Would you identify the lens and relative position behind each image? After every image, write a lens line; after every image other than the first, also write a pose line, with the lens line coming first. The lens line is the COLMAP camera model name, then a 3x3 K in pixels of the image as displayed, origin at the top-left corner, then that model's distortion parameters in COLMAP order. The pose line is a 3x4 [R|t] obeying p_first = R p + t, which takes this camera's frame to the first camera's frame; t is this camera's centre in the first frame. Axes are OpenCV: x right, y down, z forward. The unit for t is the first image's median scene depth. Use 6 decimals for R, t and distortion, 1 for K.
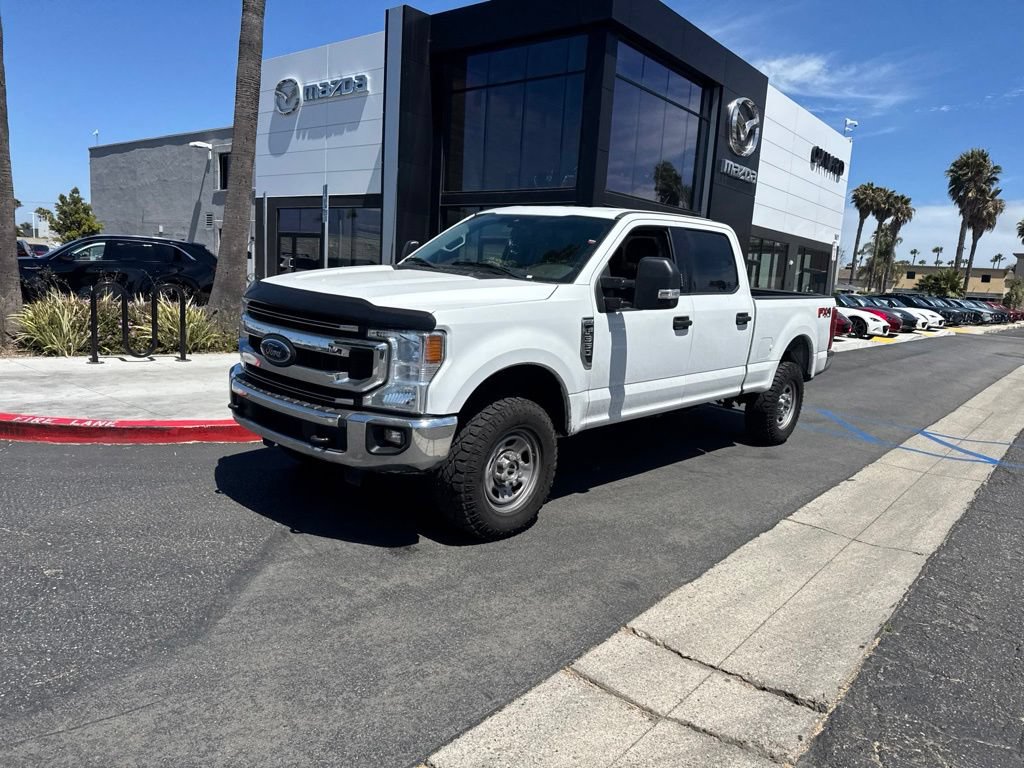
lens RADIAL K [[717.4, 0, 511.8], [0, 717.4, 382.1], [0, 0, 1]] dist [0.044134, -0.055970]
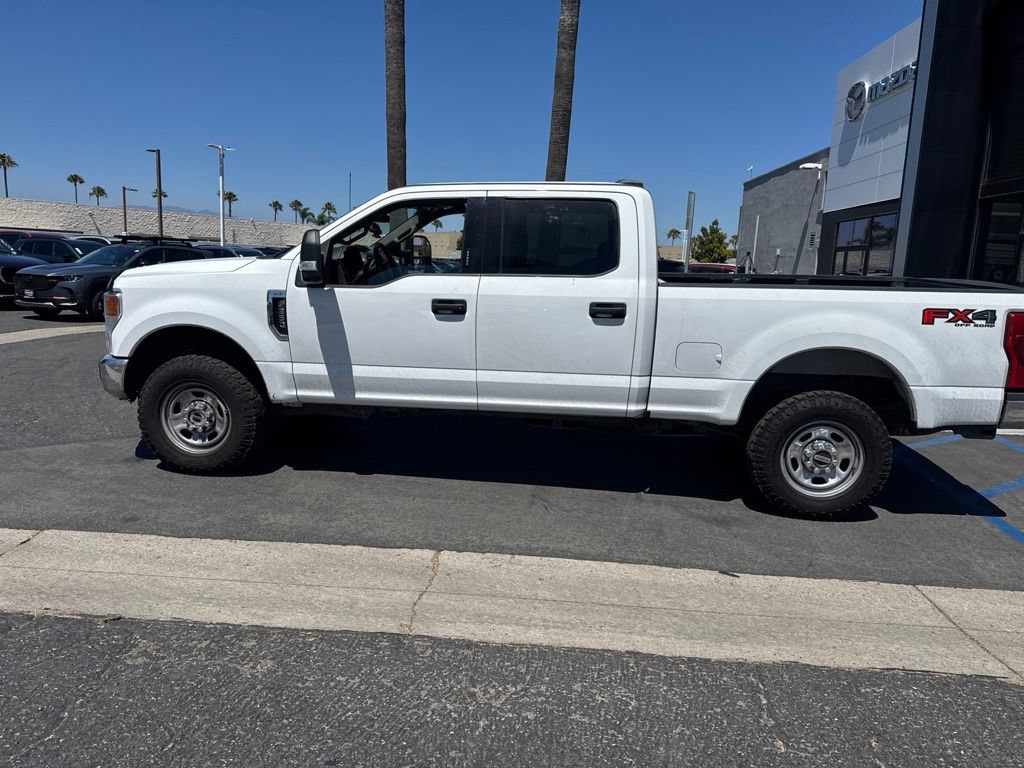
lens RADIAL K [[717.4, 0, 506.9], [0, 717.4, 381.2], [0, 0, 1]] dist [0.044134, -0.055970]
pose [[0.587432, 0.094623, -0.803722, 1.034974], [-0.125167, 0.991813, 0.025284, -0.024528], [0.799535, 0.085747, 0.594467, 0.578008]]
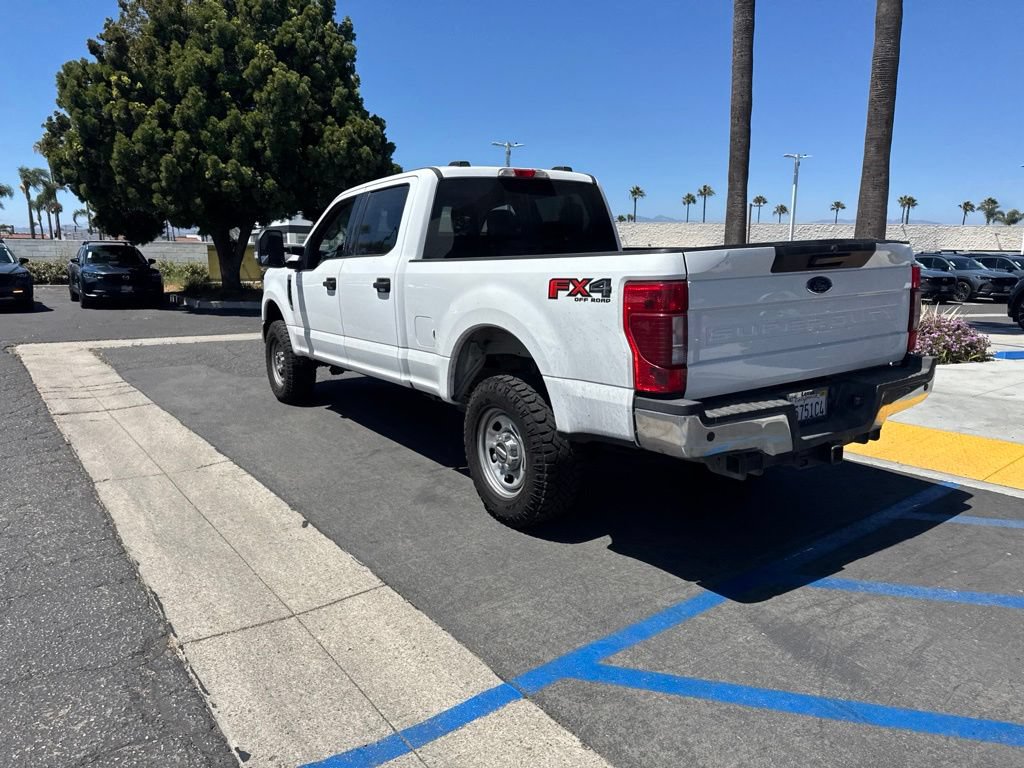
lens RADIAL K [[717.4, 0, 512.7], [0, 717.4, 369.0], [0, 0, 1]] dist [0.044134, -0.055970]
pose [[-0.241964, 0.085824, -0.966482, 1.297158], [-0.163170, 0.978296, 0.127723, -0.147499], [0.956467, 0.188605, -0.222709, 1.610147]]
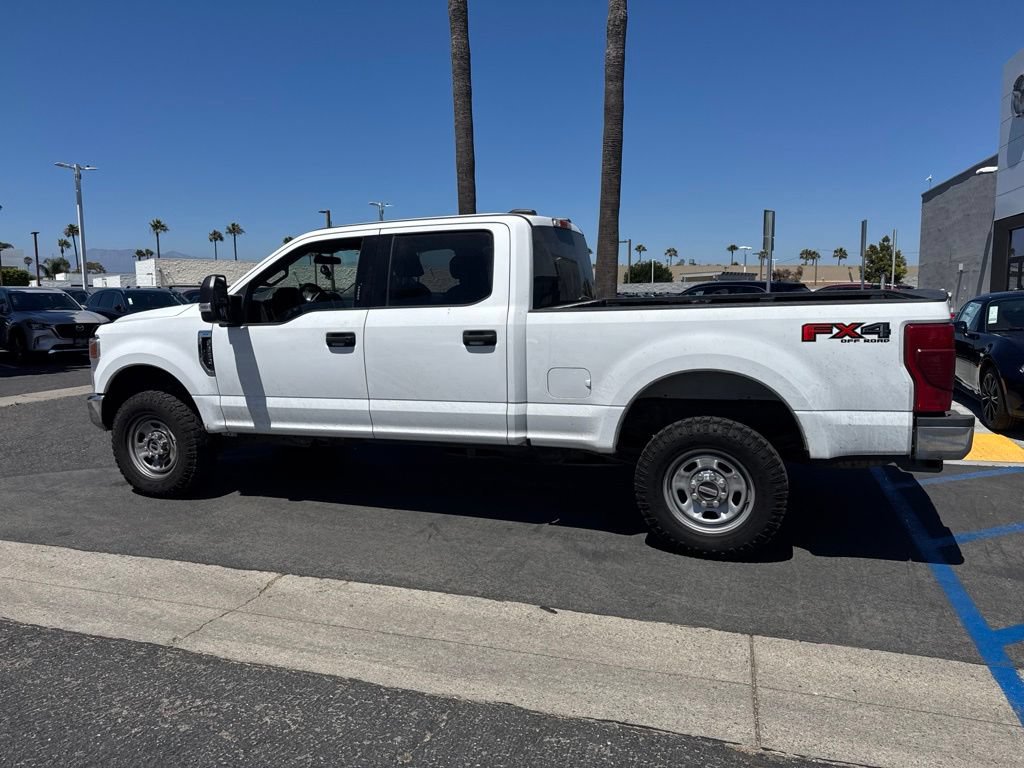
lens RADIAL K [[717.4, 0, 507.5], [0, 717.4, 371.6], [0, 0, 1]] dist [0.044134, -0.055970]
pose [[0.371799, 0.032768, -0.927735, 1.226101], [-0.106413, 0.994294, -0.007527, -0.060484], [0.922194, 0.101521, 0.373165, 0.904310]]
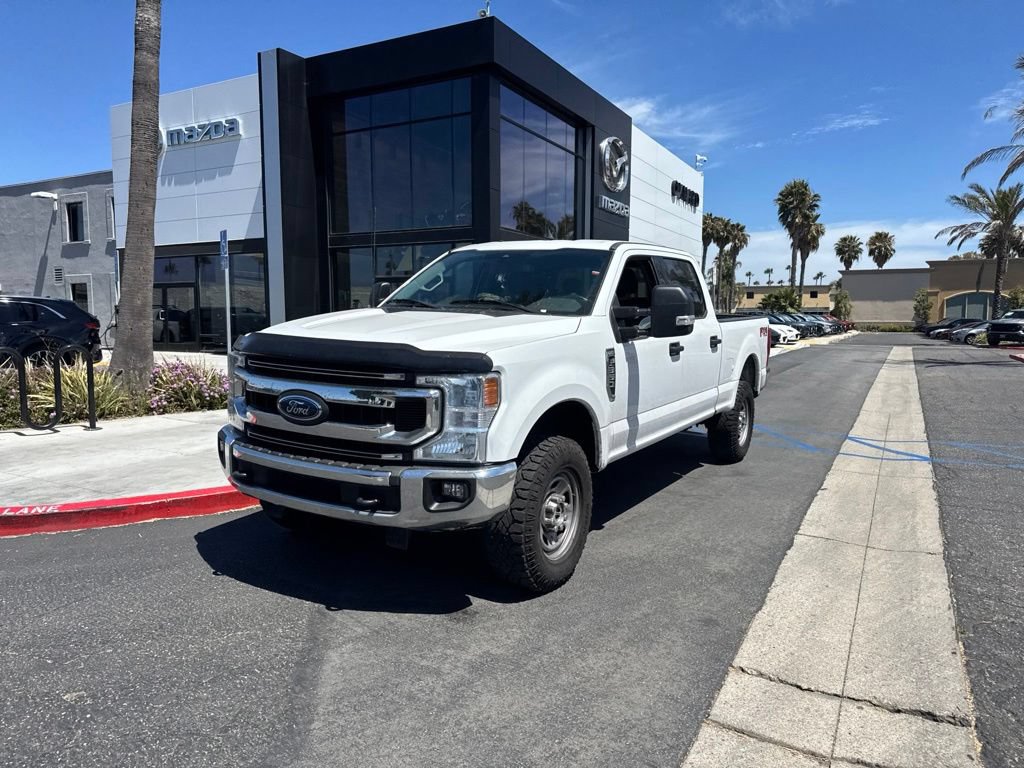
lens RADIAL K [[717.4, 0, 507.3], [0, 717.4, 376.1], [0, 0, 1]] dist [0.044134, -0.055970]
pose [[0.982138, -0.072021, 0.173834, -0.180688], [0.082226, 0.995244, -0.052230, -0.011645], [-0.169245, 0.065590, 0.983389, 0.055827]]
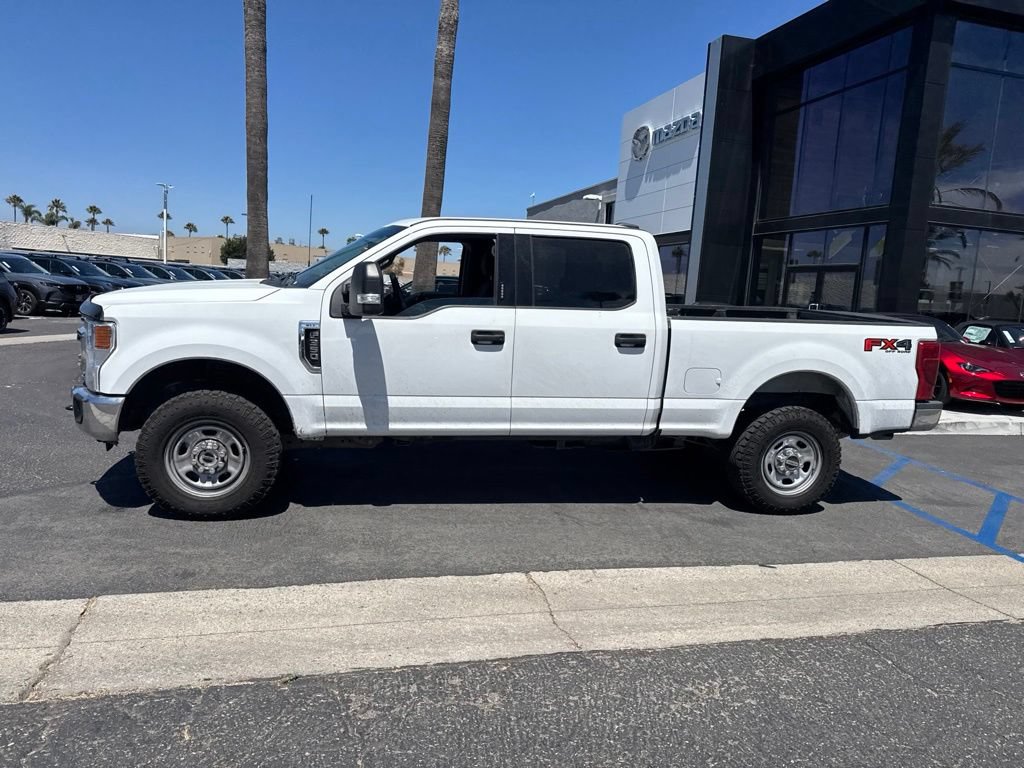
lens RADIAL K [[717.4, 0, 509.2], [0, 717.4, 380.8], [0, 0, 1]] dist [0.044134, -0.055970]
pose [[0.811570, 0.063249, -0.580822, 0.826126], [-0.098248, 0.994741, -0.028957, -0.004468], [0.575936, 0.080565, 0.813515, 0.302101]]
